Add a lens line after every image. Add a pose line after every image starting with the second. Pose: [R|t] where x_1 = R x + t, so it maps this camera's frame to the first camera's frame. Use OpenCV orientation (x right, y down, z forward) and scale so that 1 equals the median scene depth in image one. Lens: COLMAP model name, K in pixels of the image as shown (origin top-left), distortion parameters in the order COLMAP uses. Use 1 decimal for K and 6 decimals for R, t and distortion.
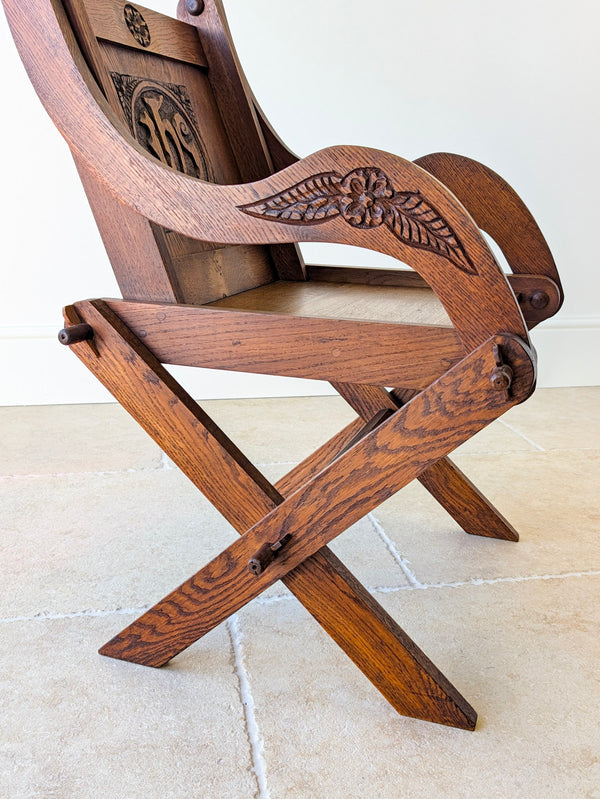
lens RADIAL K [[739.5, 0, 300.0], [0, 739.5, 405.3], [0, 0, 1]] dist [-0.007216, 0.000000]
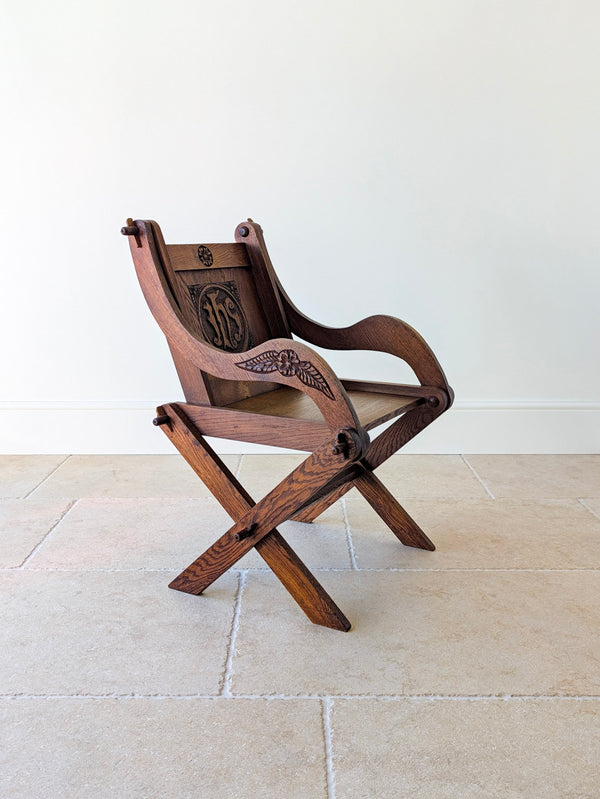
lens RADIAL K [[689.4, 0, 295.2], [0, 689.4, 405.1], [0, 0, 1]] dist [0.004396, 0.002041]
pose [[0.984015, 0.021640, -0.176768, 0.389917], [-0.035789, 0.996369, -0.077251, -0.003607], [0.174455, 0.082342, 0.981216, -0.796570]]
